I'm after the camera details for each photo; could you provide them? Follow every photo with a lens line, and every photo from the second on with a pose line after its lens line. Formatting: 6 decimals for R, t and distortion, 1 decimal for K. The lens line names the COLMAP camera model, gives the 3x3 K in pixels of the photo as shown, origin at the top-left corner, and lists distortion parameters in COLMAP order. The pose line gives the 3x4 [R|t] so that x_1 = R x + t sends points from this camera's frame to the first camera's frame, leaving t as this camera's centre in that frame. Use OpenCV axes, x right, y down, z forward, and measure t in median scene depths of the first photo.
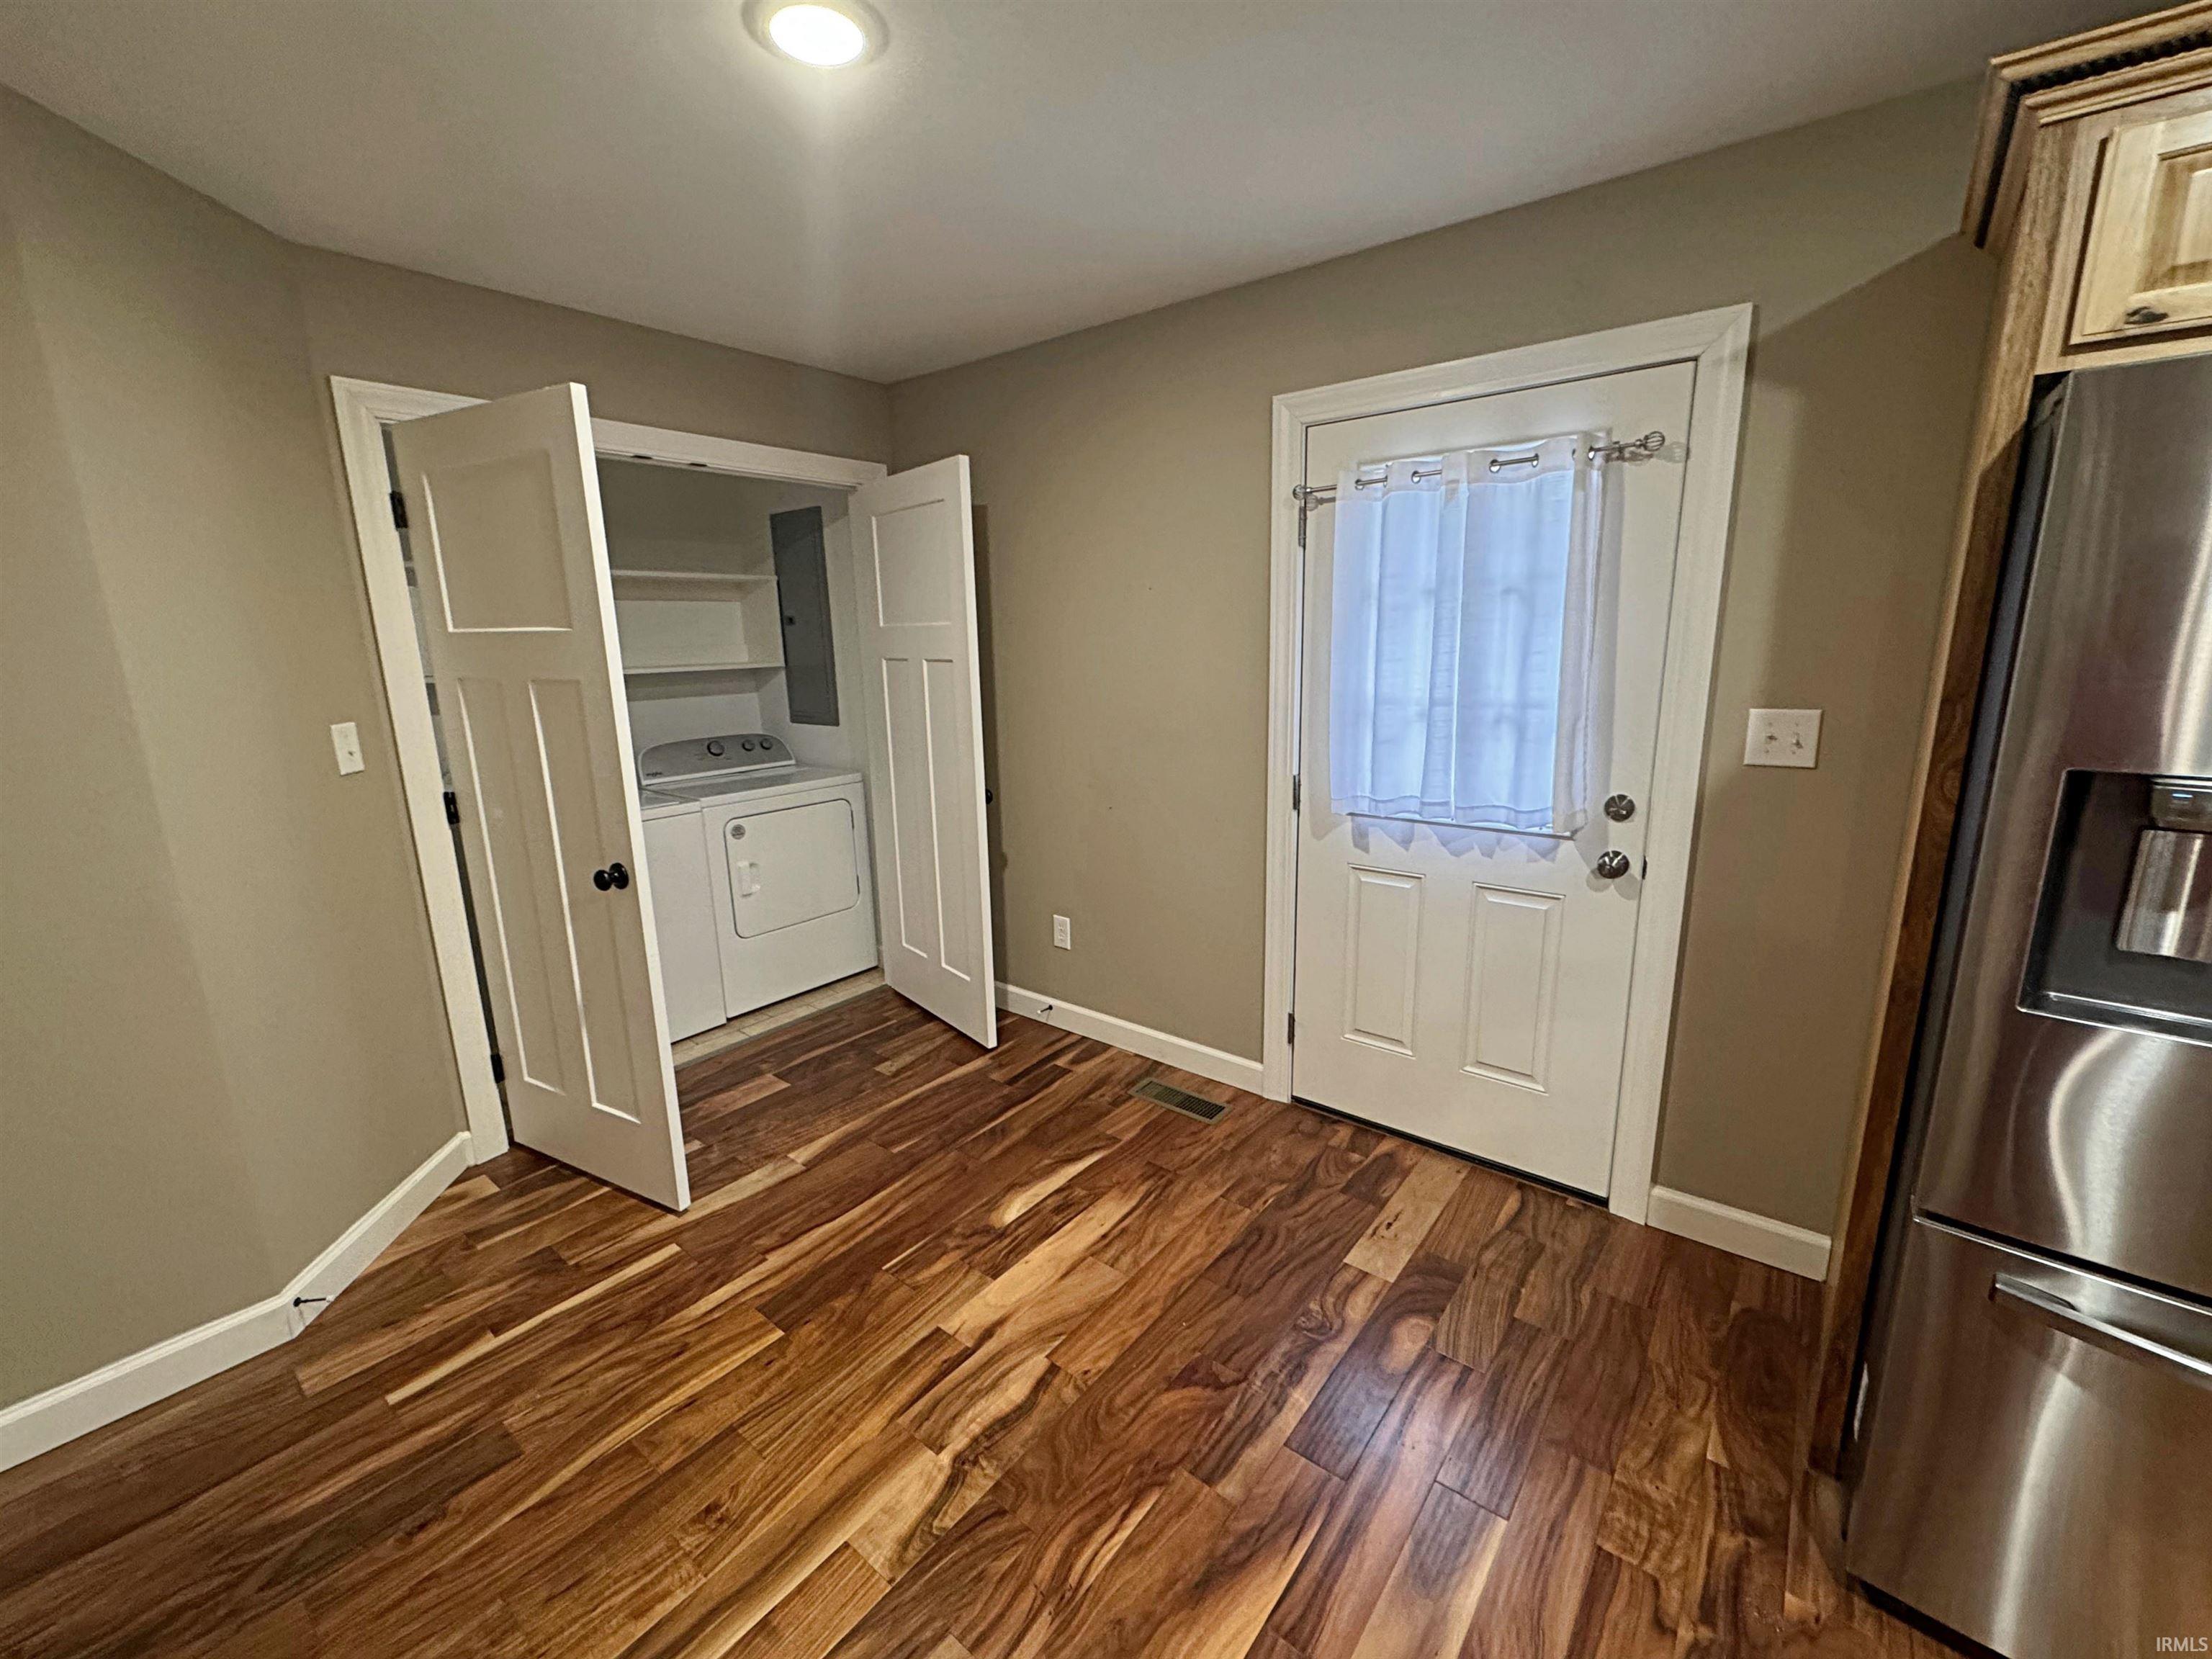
lens RADIAL K [[897.1, 0, 1116.2], [0, 897.1, 827.1], [0, 0, 1]] dist [-0.001940, -0.000178]
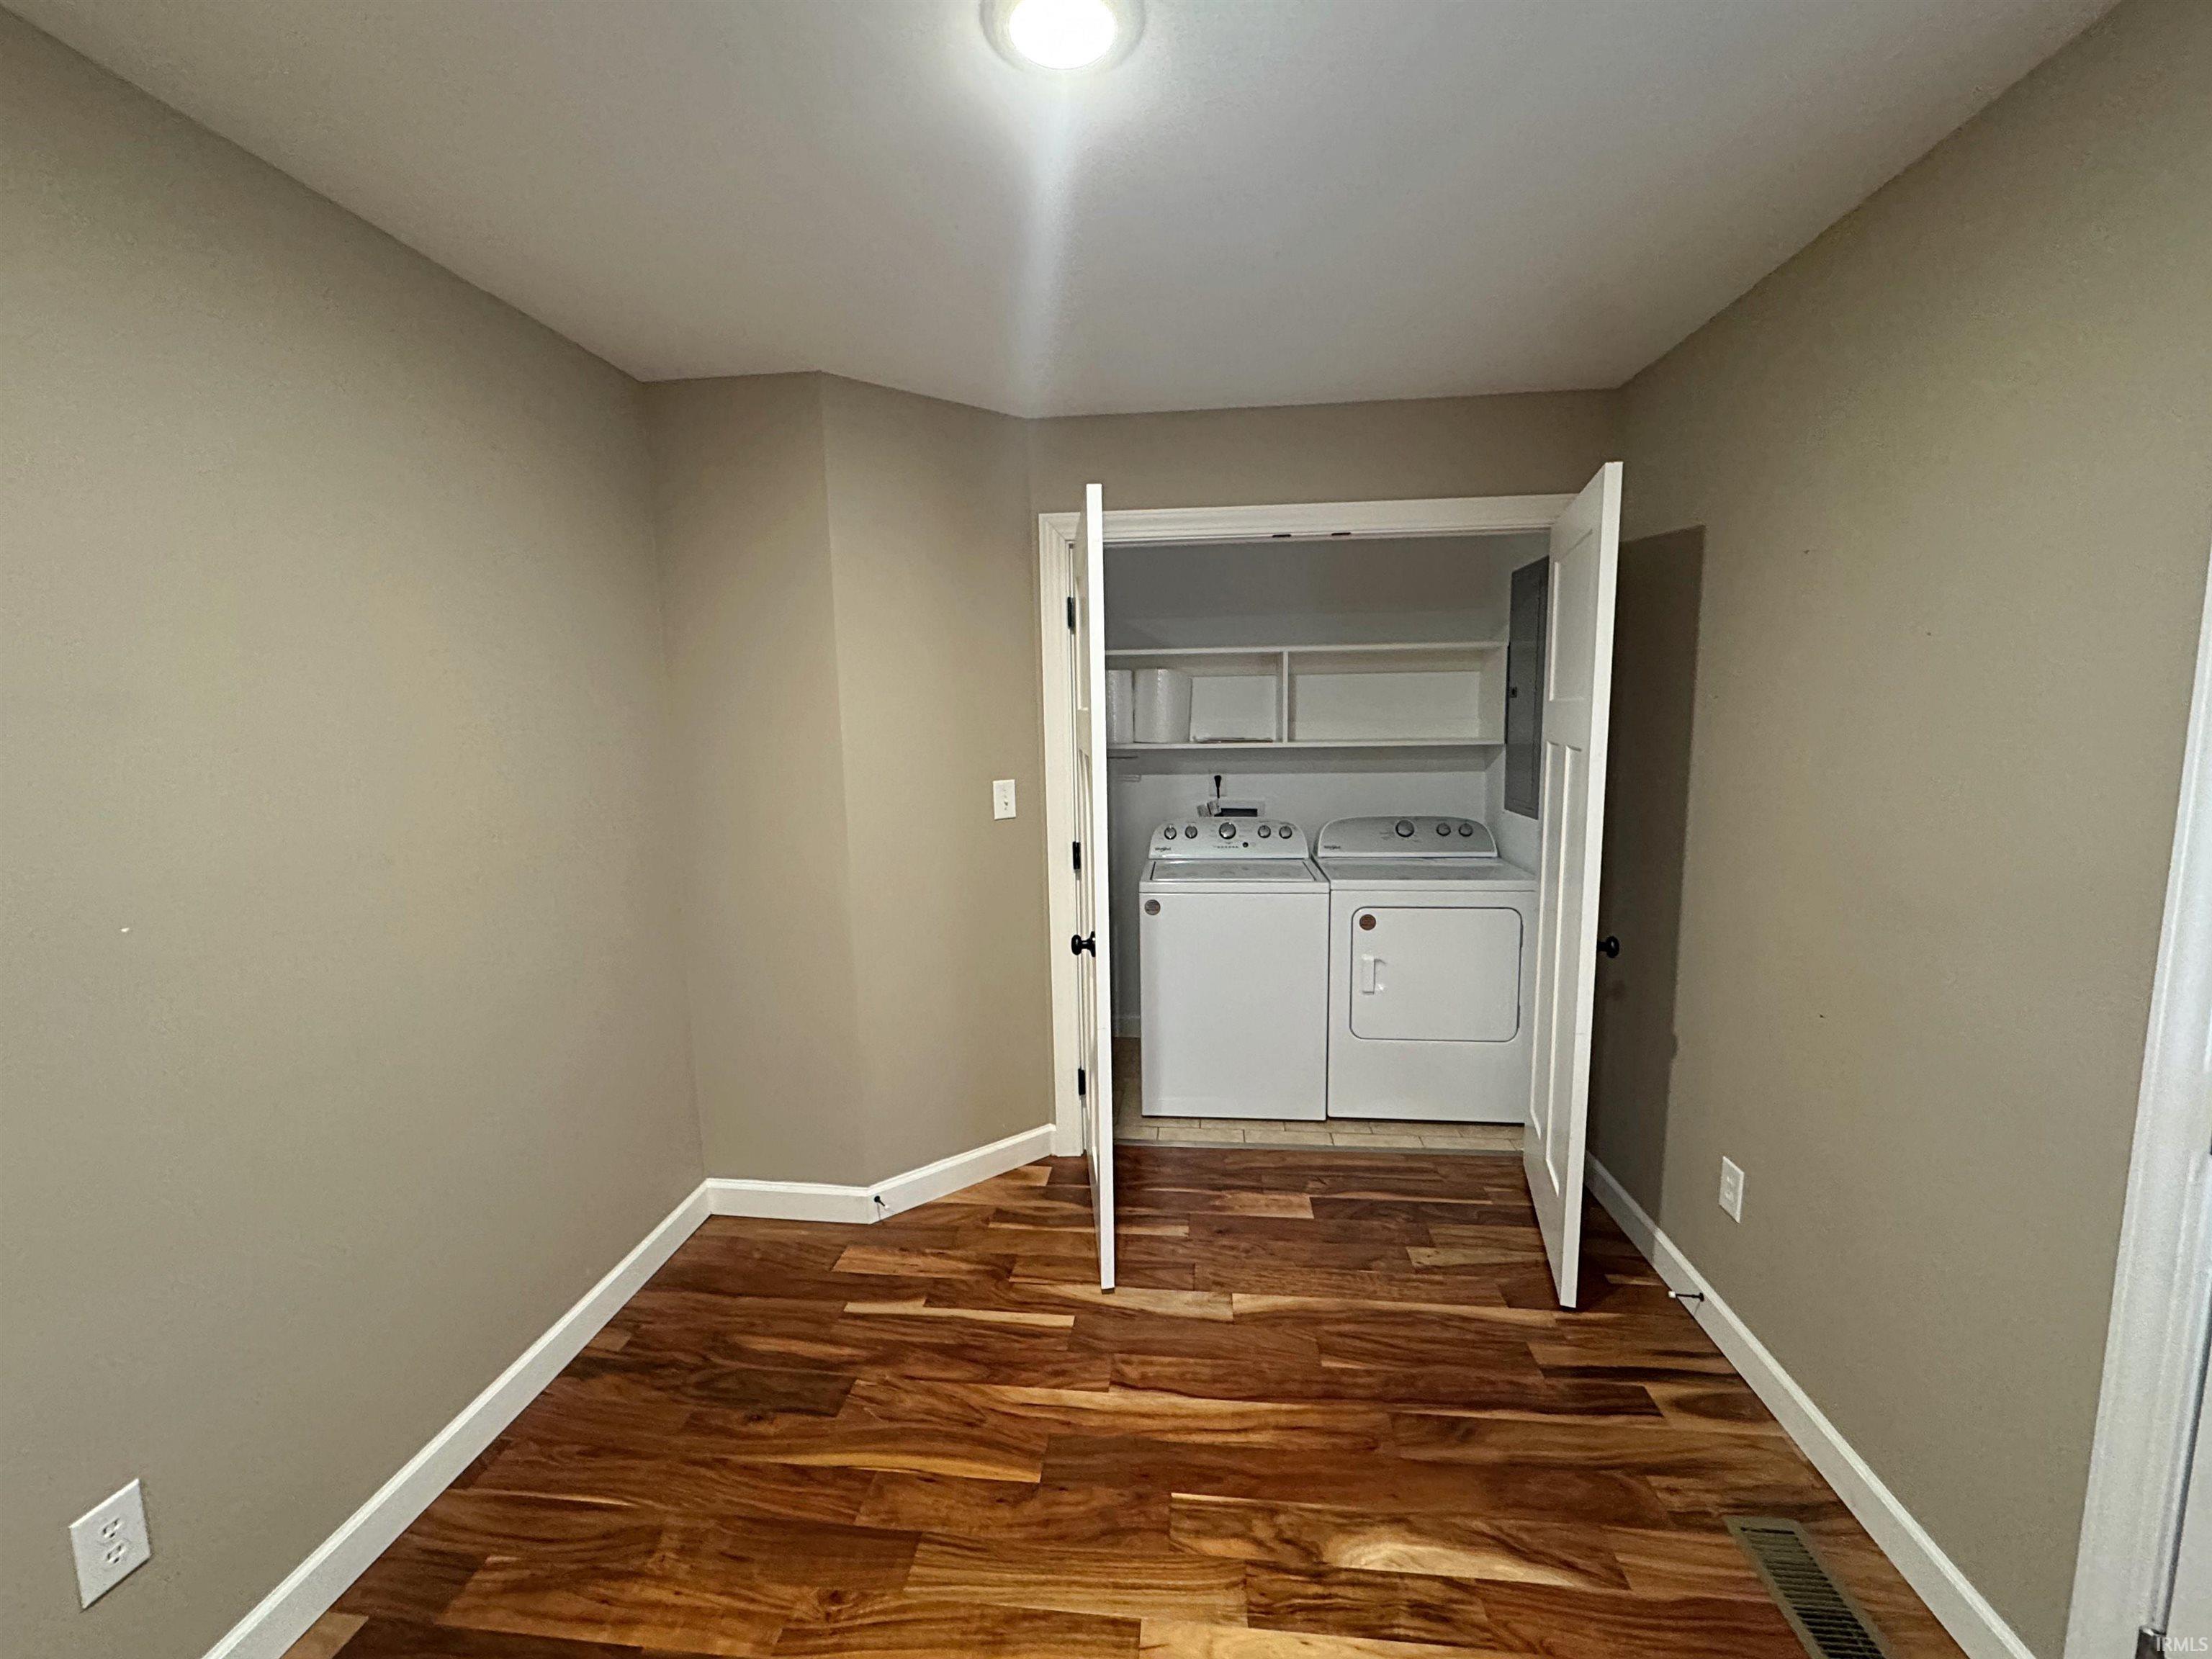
lens RADIAL K [[897.1, 0, 1107.8], [0, 897.1, 829.4], [0, 0, 1]] dist [-0.001940, -0.000178]
pose [[0.530733, 0.116525, -0.839491, 0.266559], [-0.173445, 0.984473, 0.026996, -0.090836], [0.829602, 0.131278, 0.542703, 0.369366]]
